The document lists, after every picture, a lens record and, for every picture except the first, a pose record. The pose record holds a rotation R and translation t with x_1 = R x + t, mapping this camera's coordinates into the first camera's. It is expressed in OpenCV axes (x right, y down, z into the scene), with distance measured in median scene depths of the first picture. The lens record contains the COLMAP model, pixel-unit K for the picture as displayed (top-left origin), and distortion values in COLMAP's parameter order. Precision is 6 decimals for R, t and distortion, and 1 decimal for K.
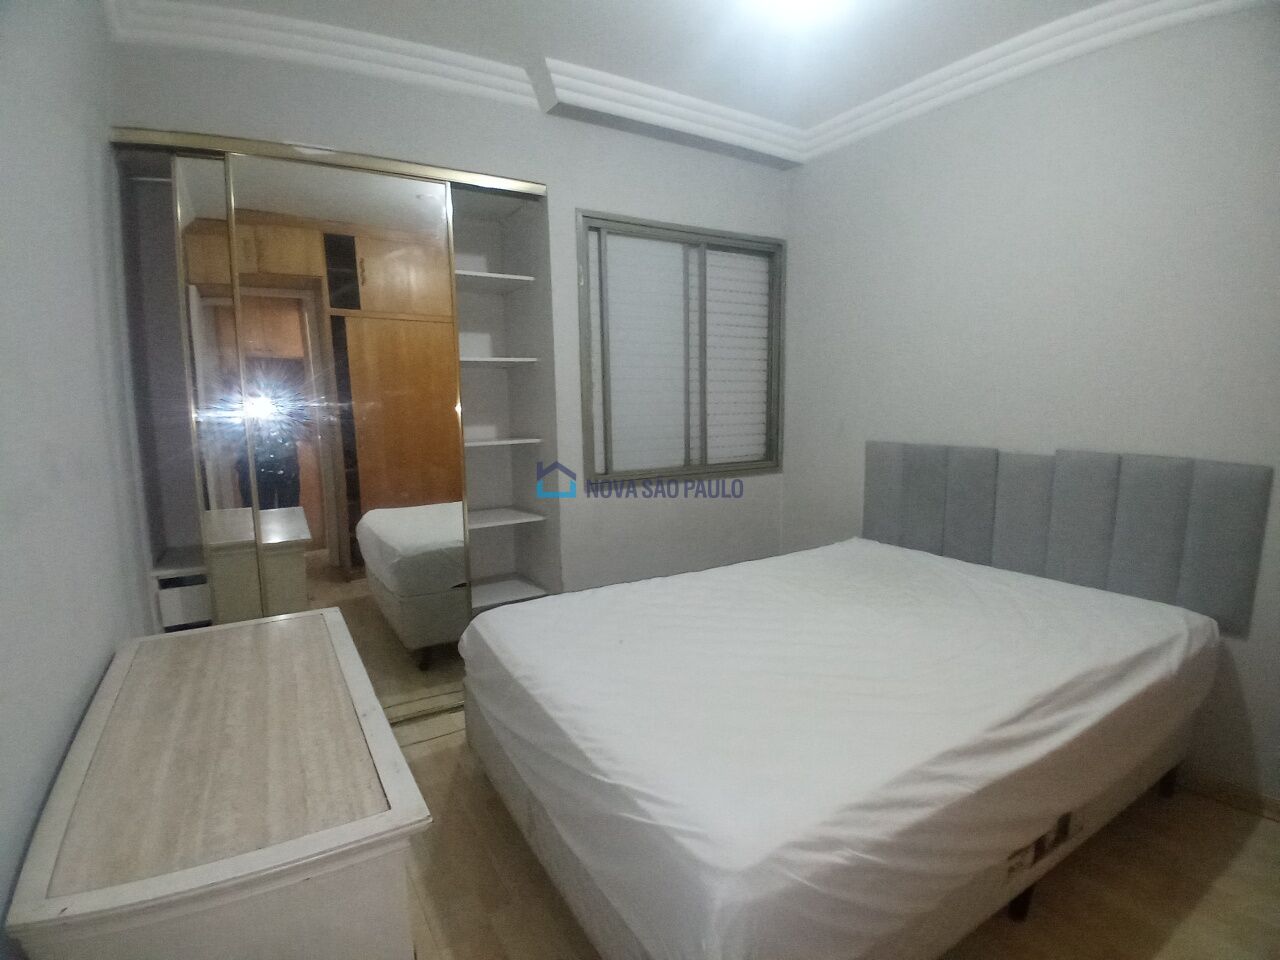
lens RADIAL K [[634.0, 0, 640.4], [0, 634.0, 488.1], [0, 0, 1]] dist [-0.000142, -0.042690]
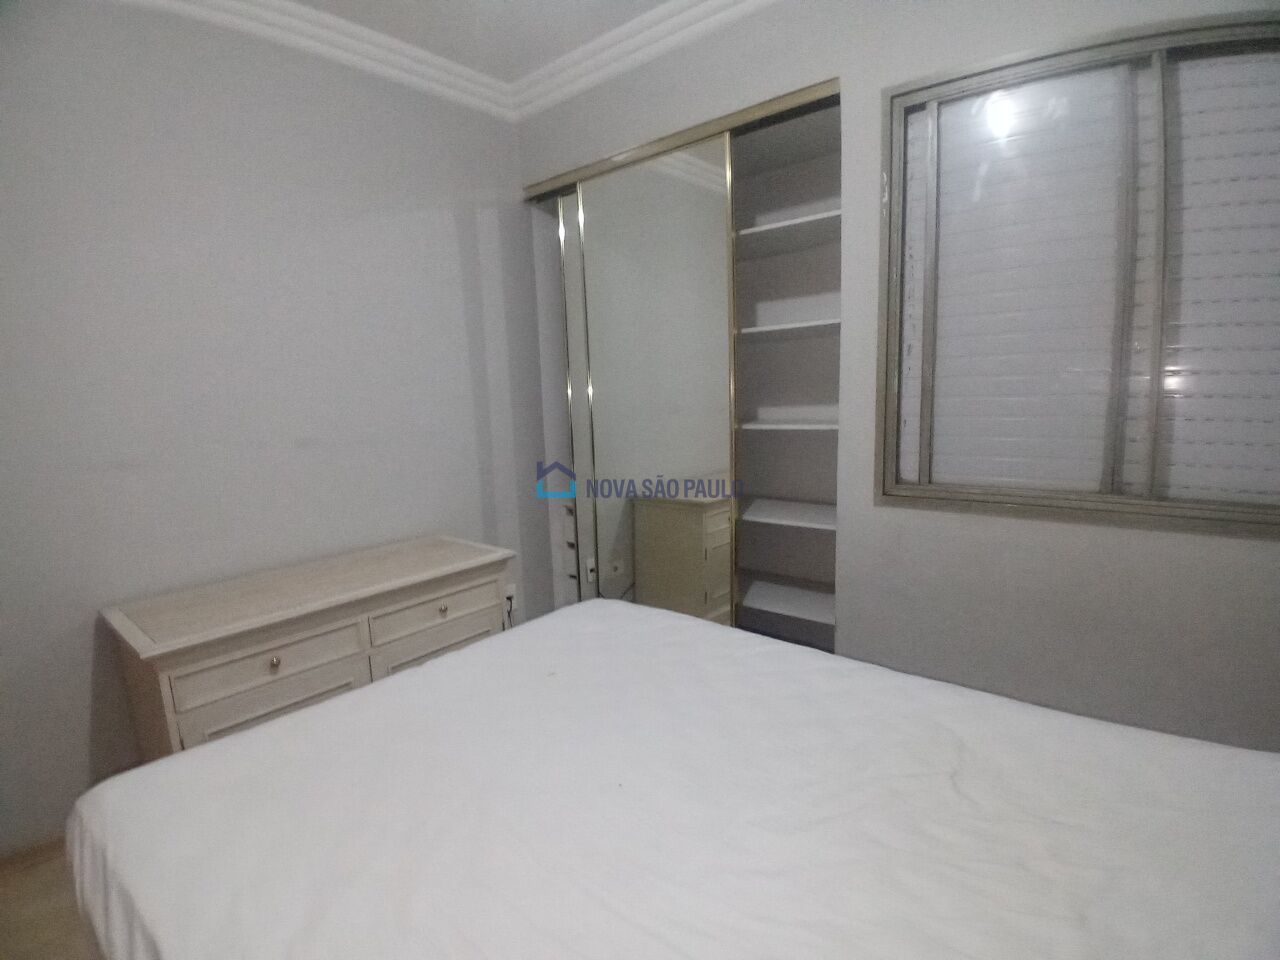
lens RADIAL K [[634.0, 0, 640.4], [0, 634.0, 488.1], [0, 0, 1]] dist [-0.000142, -0.042690]
pose [[0.308655, 0.163448, -0.937026, 0.475755], [-0.093674, 0.985560, 0.141057, -0.080939], [0.946550, 0.044236, 0.319509, 0.503164]]
